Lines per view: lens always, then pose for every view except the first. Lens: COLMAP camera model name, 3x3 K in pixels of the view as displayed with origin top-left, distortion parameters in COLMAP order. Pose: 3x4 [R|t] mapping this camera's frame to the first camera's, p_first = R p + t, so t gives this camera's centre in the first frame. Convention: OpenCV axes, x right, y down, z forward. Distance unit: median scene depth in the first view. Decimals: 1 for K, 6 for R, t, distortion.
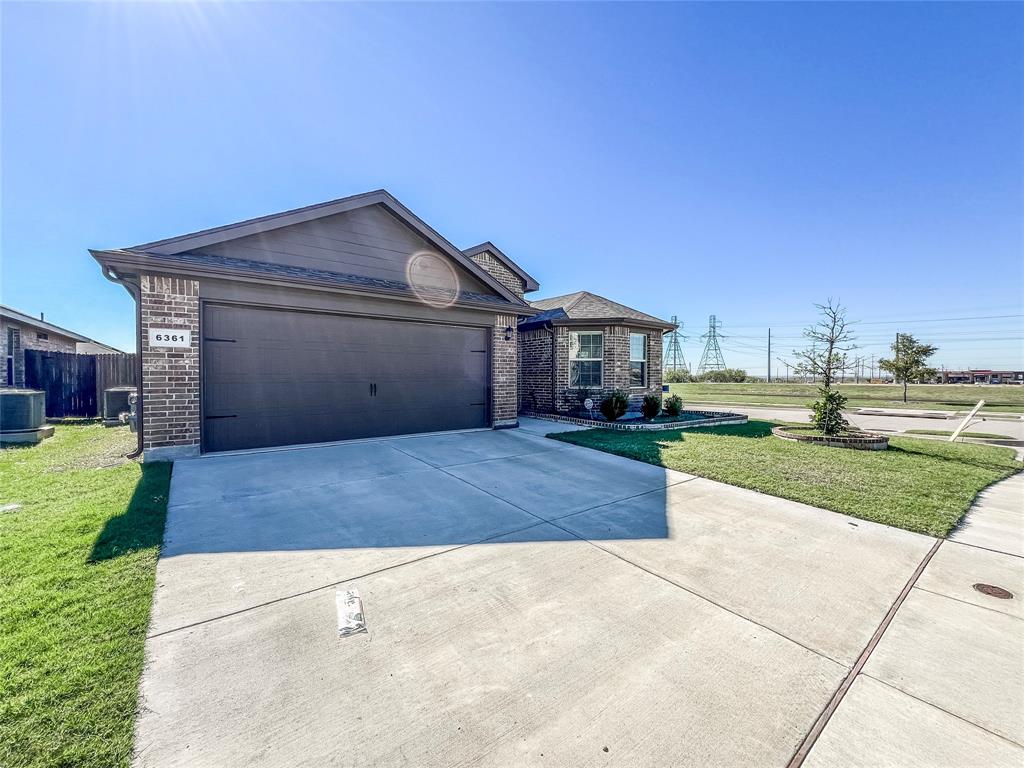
lens RADIAL K [[416.1, 0, 509.2], [0, 416.1, 385.5], [0, 0, 1]] dist [0.000554, 0.000133]
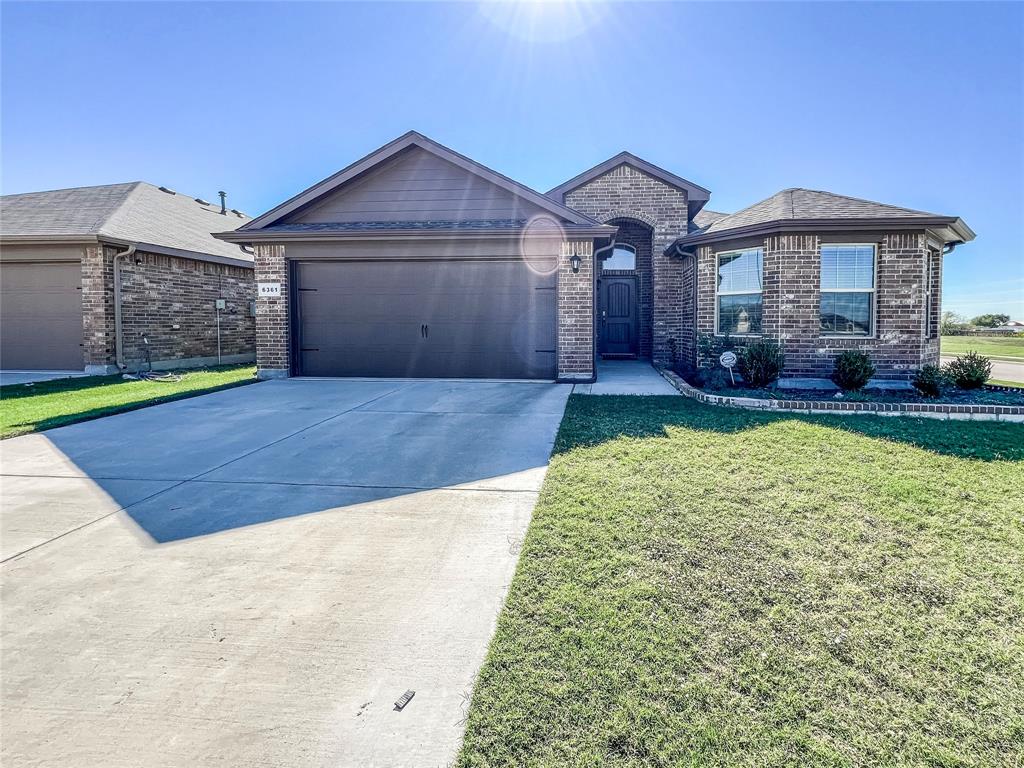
lens RADIAL K [[434.0, 0, 558.4], [0, 434.0, 335.8], [0, 0, 1]] dist [-0.000359, 0.000098]
pose [[0.741156, 0.019071, -0.671062, 0.652785], [-0.016485, 0.999812, 0.010207, 0.005549], [0.671130, 0.003498, 0.741331, 0.449481]]
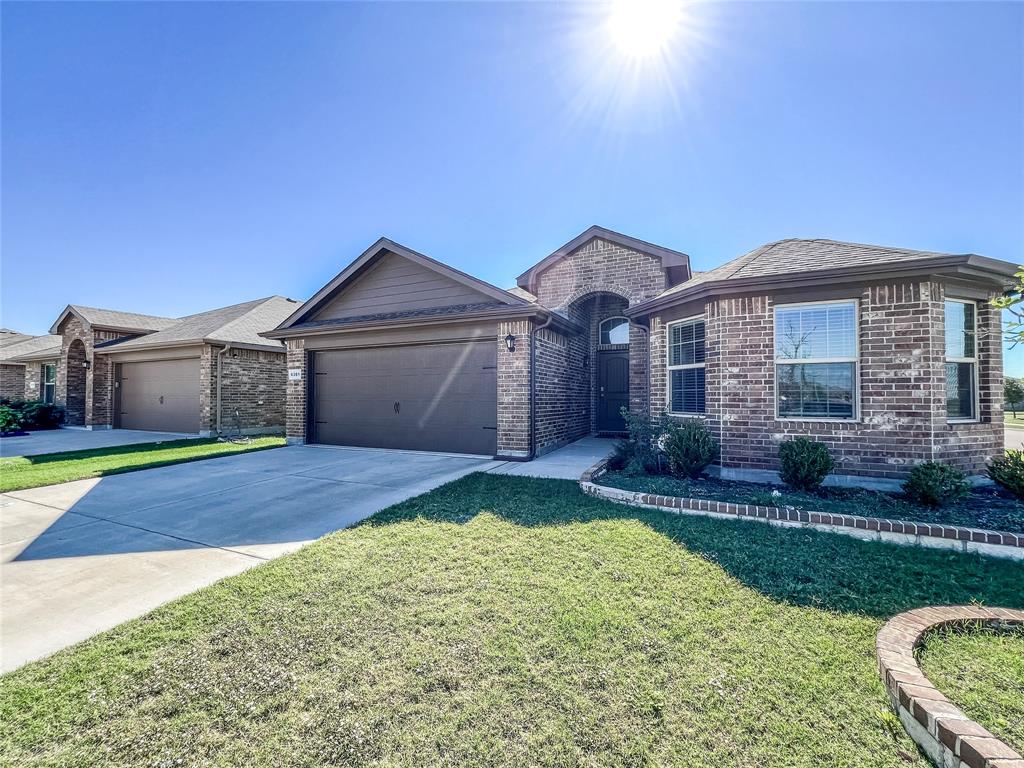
lens RADIAL K [[416.1, 0, 509.2], [0, 416.1, 385.5], [0, 0, 1]] dist [0.000554, 0.000133]
pose [[0.458824, -0.025450, -0.888163, 0.877878], [-0.018798, 0.999088, -0.038339, -0.013773], [0.888328, 0.034287, 0.457927, 0.773221]]
